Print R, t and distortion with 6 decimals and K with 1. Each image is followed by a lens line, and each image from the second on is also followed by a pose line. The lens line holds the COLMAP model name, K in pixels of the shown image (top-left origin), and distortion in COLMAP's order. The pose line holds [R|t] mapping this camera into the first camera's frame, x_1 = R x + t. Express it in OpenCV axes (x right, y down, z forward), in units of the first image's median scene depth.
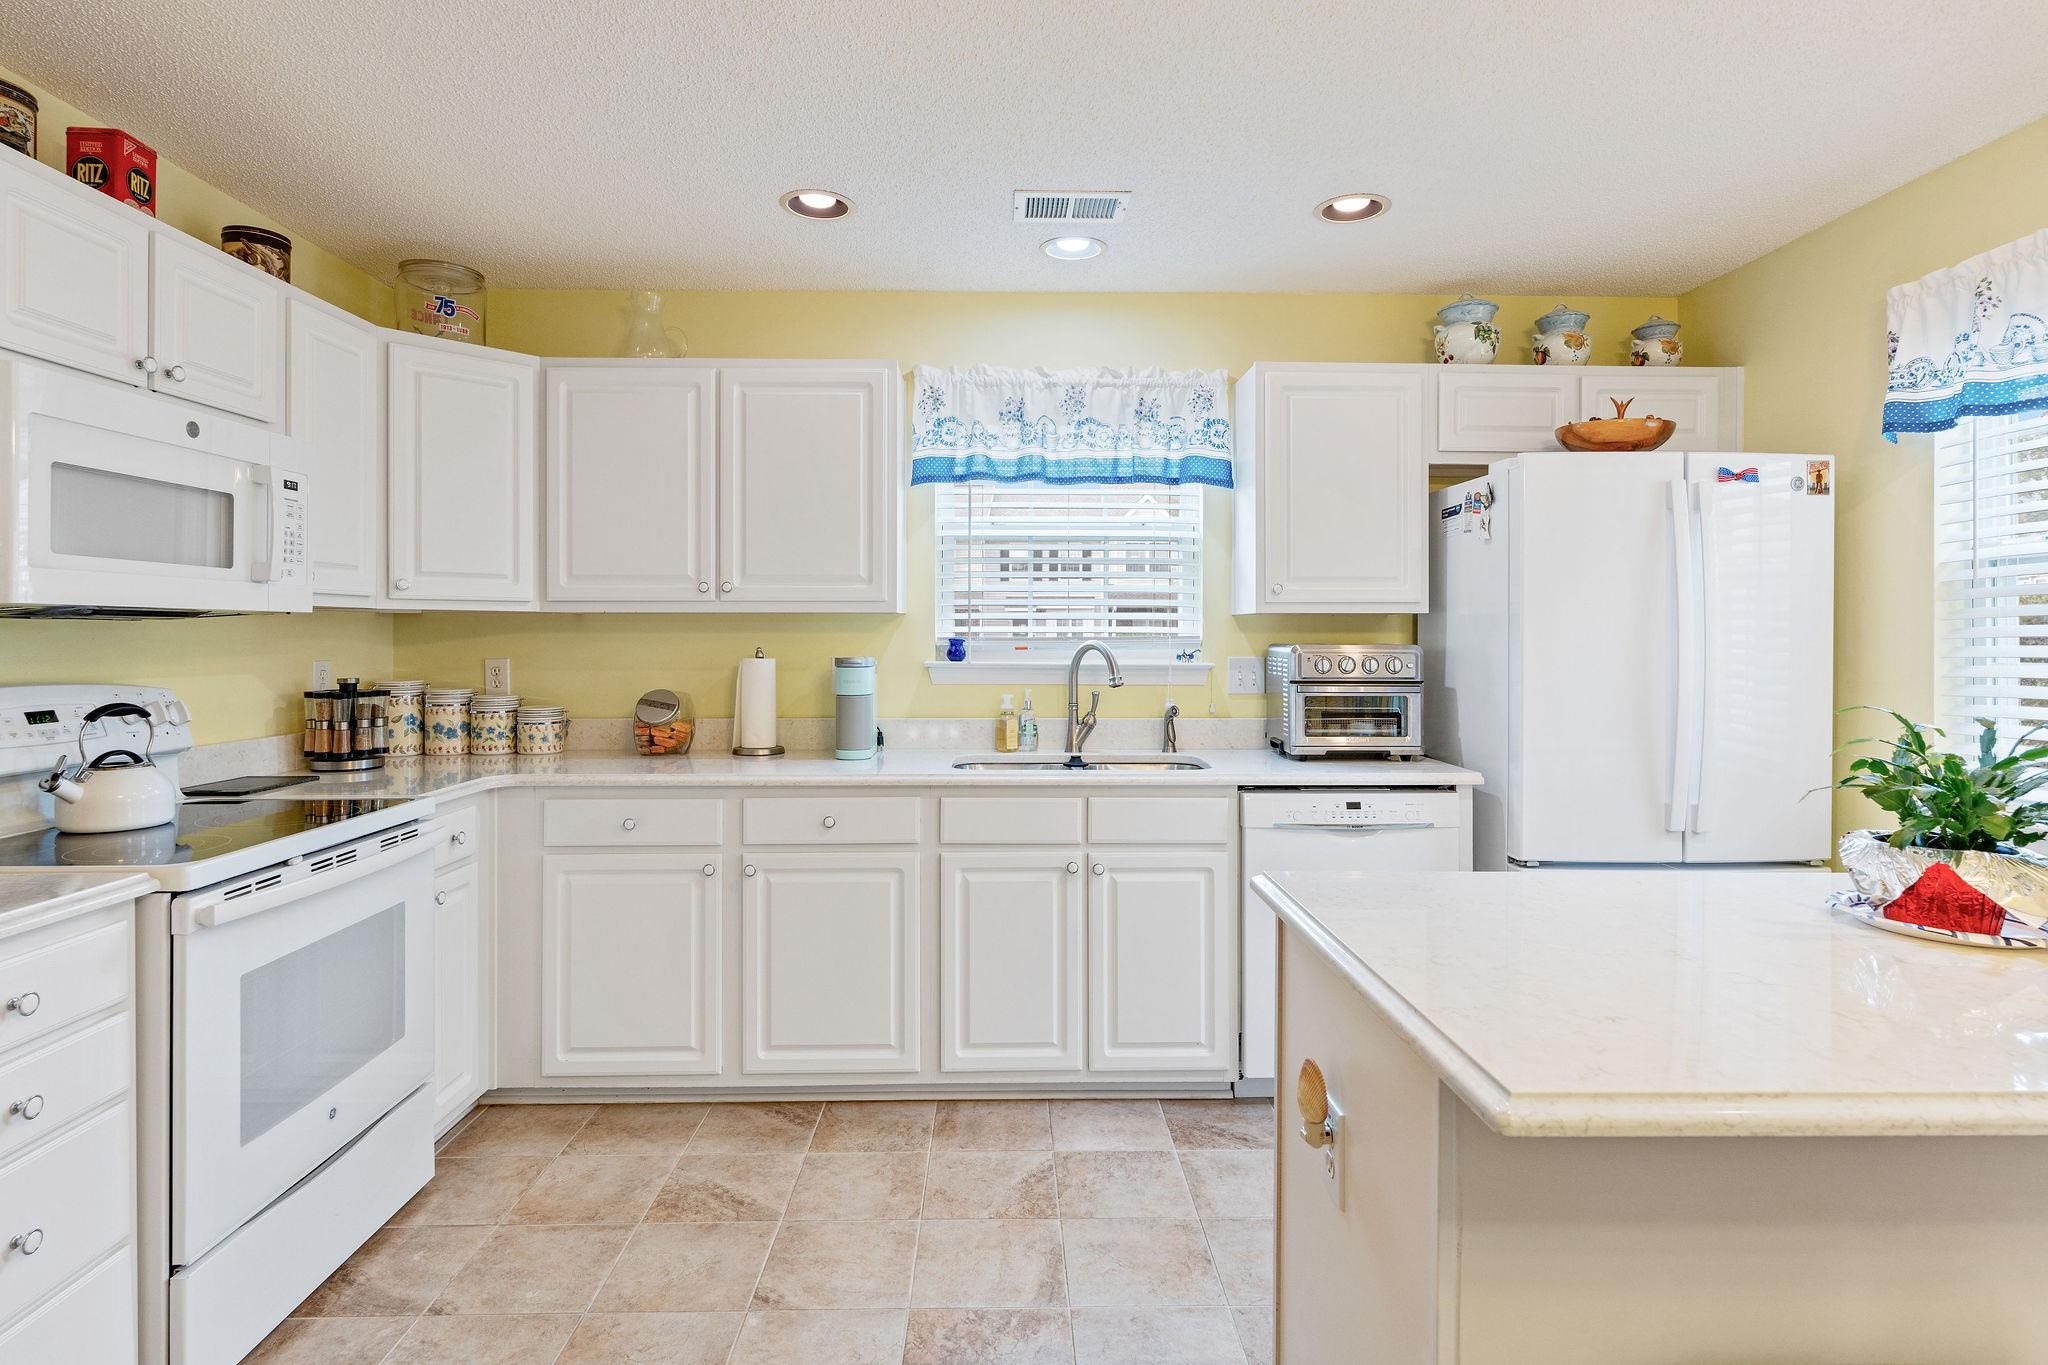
lens RADIAL K [[1050.9, 0, 1021.7], [0, 1050.9, 646.8], [0, 0, 1]] dist [-0.003498, 0.000402]
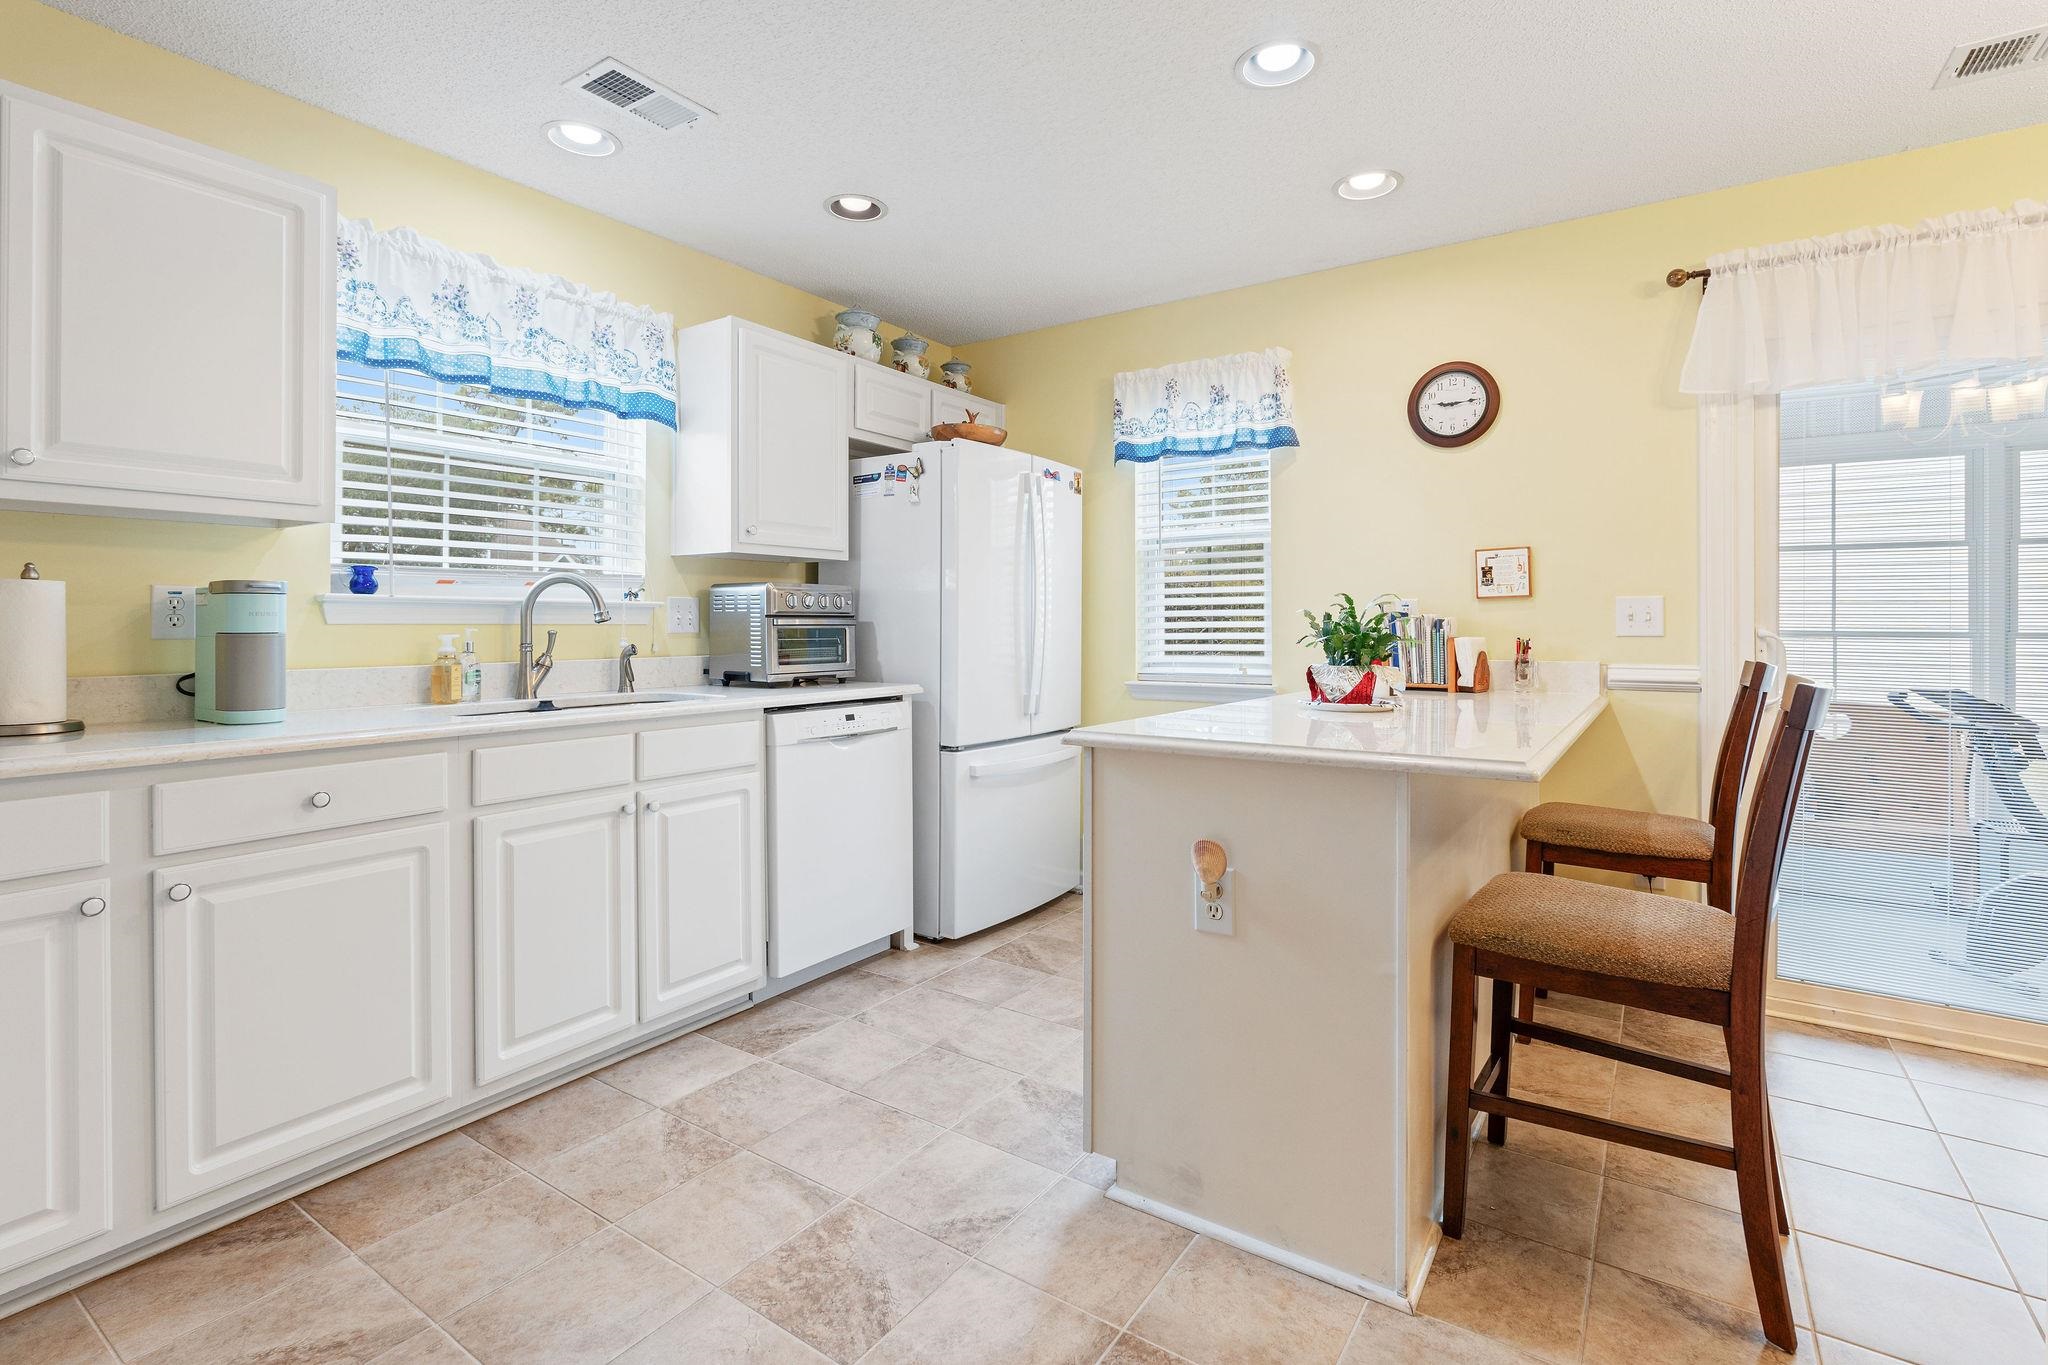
lens RADIAL K [[947.4, 0, 1028.4], [0, 947.4, 627.5], [0, 0, 1]] dist [-0.000859, 0.000120]
pose [[0.580246, -0.005502, 0.814423, -0.423061], [0.011693, 0.999930, -0.001576, 0.054482], [-0.814357, 0.010438, 0.580270, 0.222069]]
